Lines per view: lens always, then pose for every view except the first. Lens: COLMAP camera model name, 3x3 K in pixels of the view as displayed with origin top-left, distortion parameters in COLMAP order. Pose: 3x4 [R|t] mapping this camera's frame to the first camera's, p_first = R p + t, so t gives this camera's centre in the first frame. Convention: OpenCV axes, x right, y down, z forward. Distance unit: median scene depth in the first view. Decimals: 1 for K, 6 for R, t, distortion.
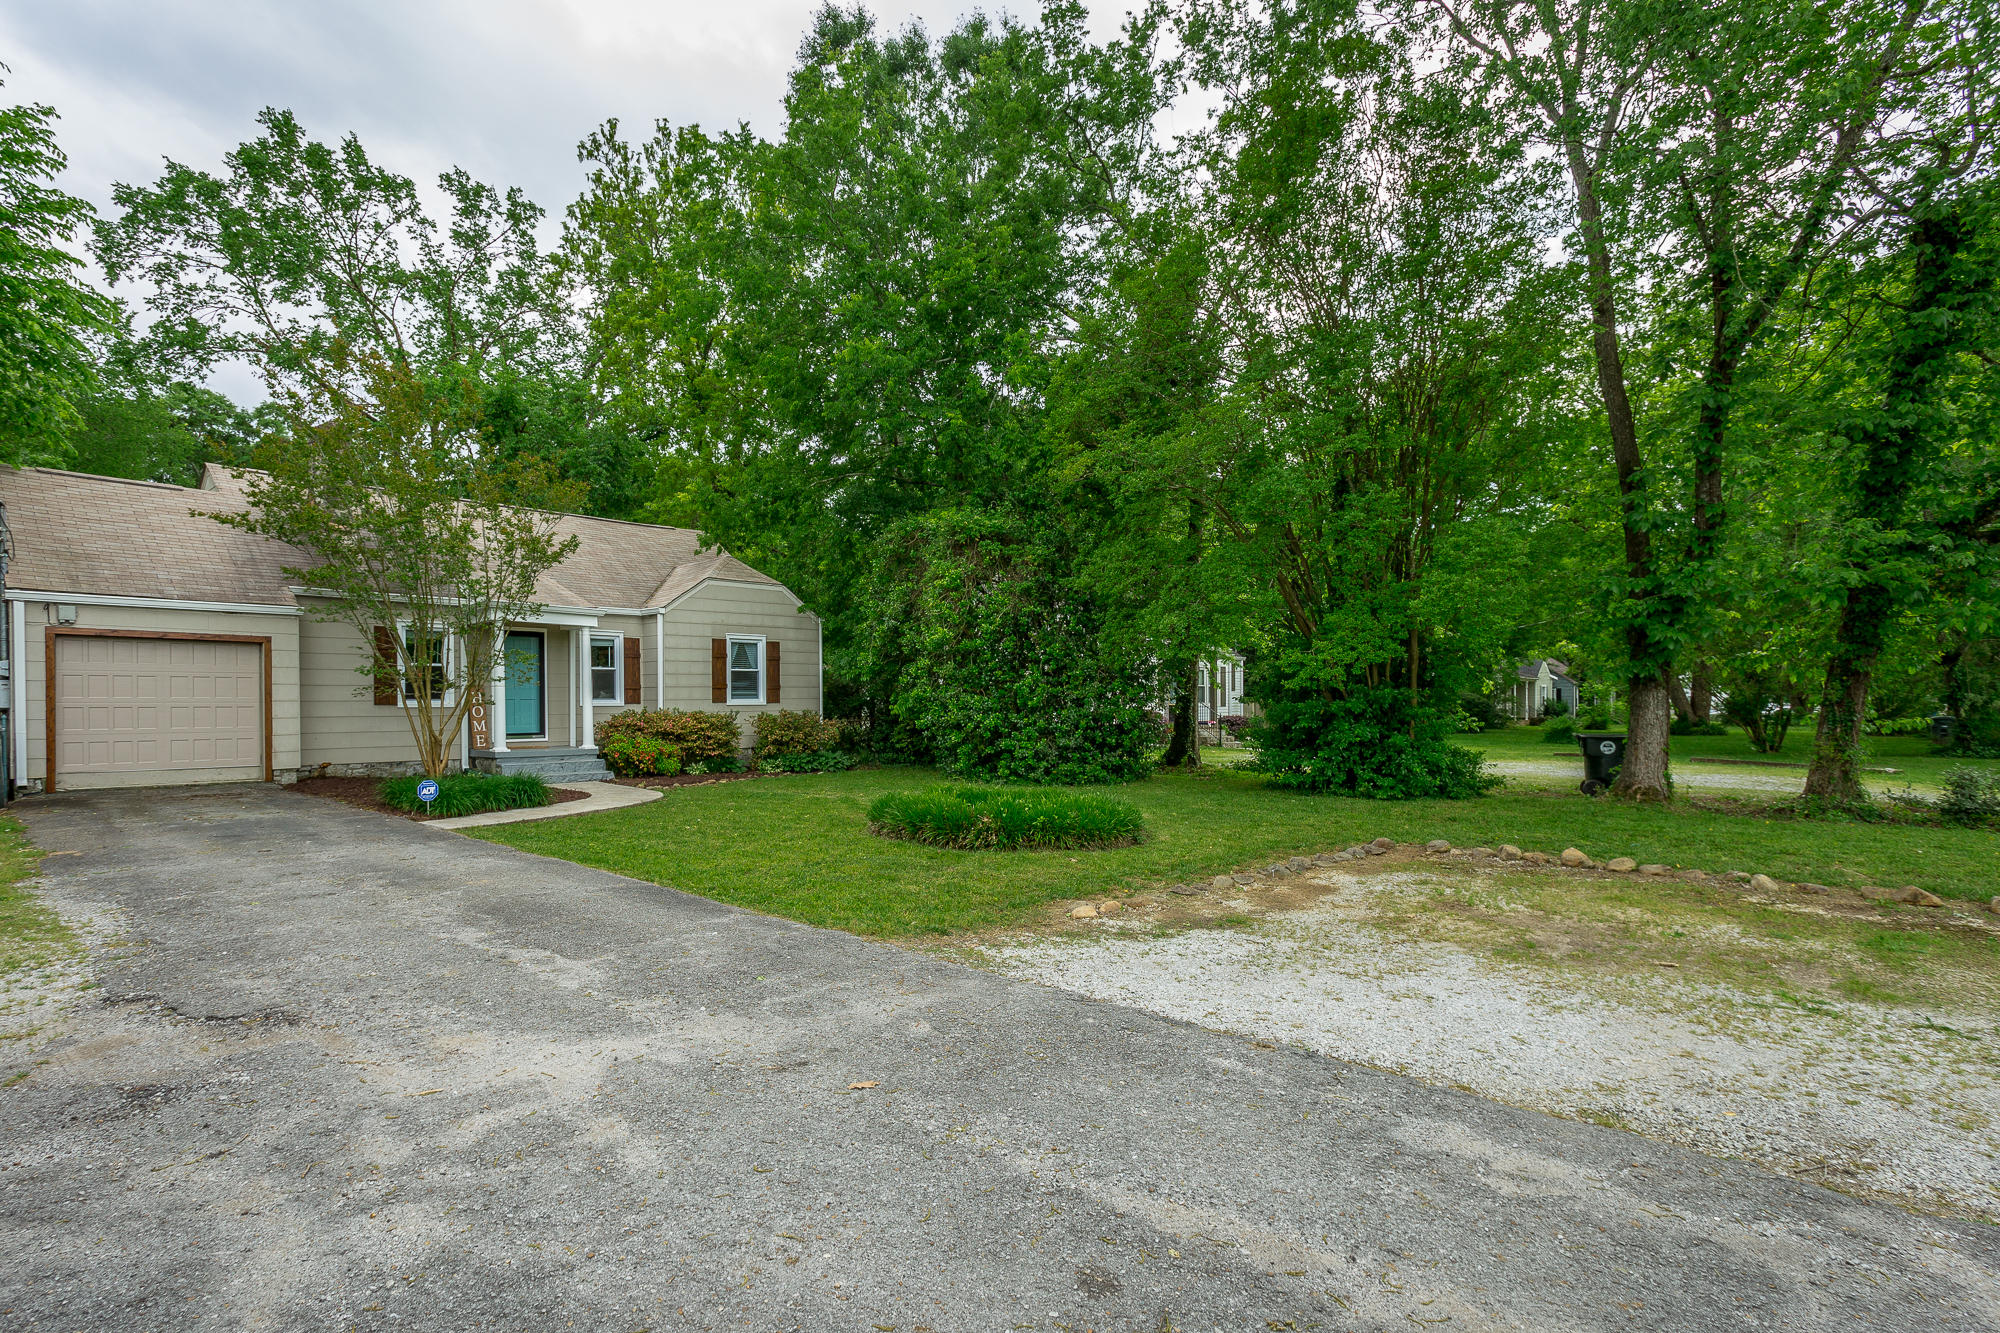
lens RADIAL K [[956.2, 0, 997.1], [0, 956.2, 677.5], [0, 0, 1]] dist [0.007643, 0.000637]
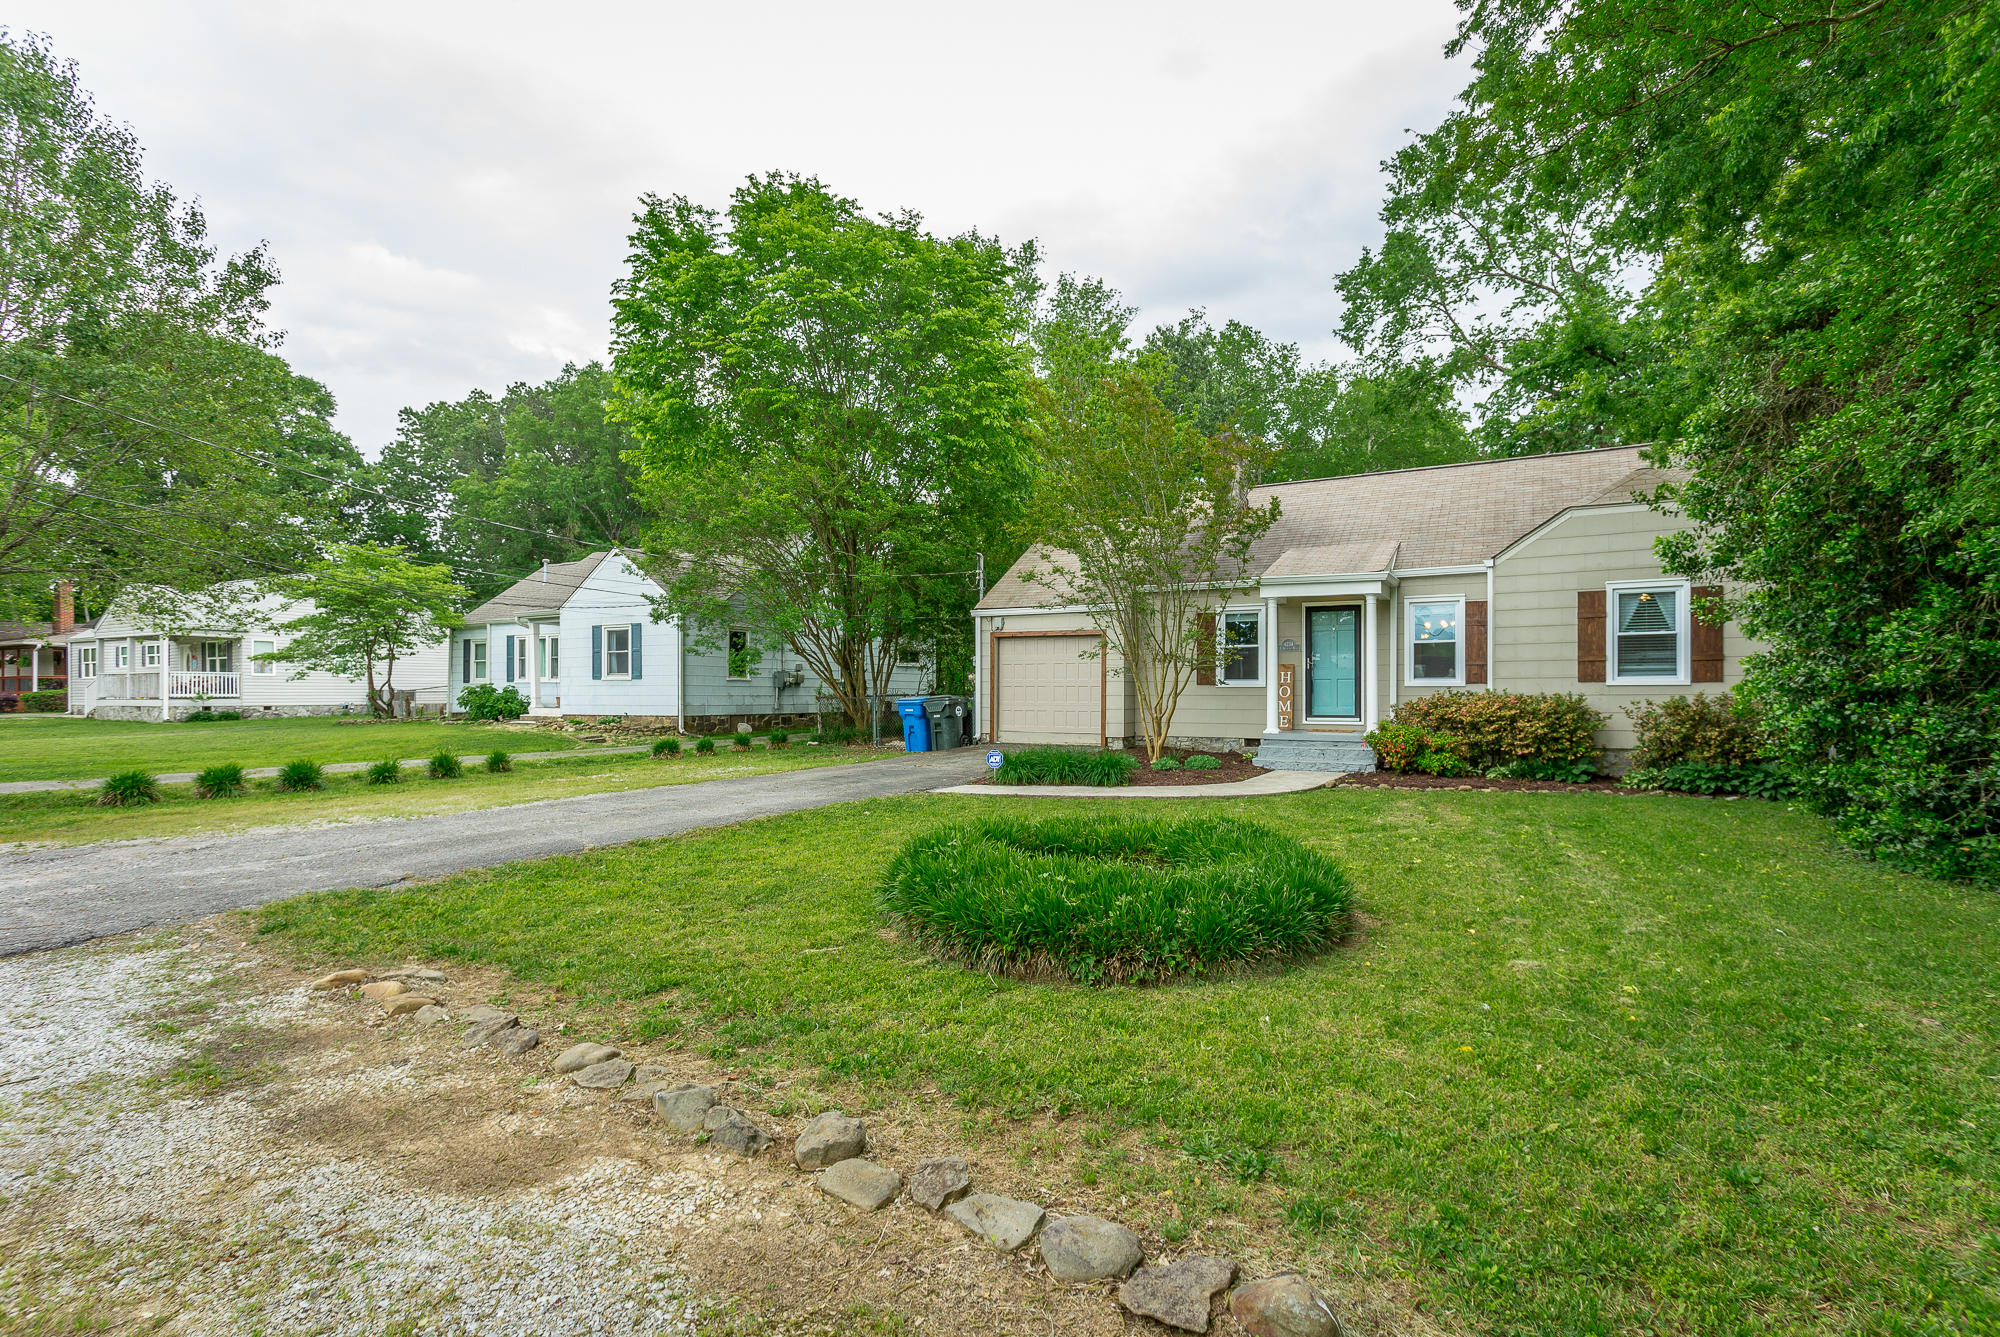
lens RADIAL K [[956.2, 0, 997.1], [0, 956.2, 679.5], [0, 0, 1]] dist [0.007643, 0.000637]
pose [[0.238344, -0.001808, -0.971179, 0.359700], [0.029816, 0.999541, 0.005457, 0.009576], [0.970723, -0.030257, 0.238289, 0.510319]]
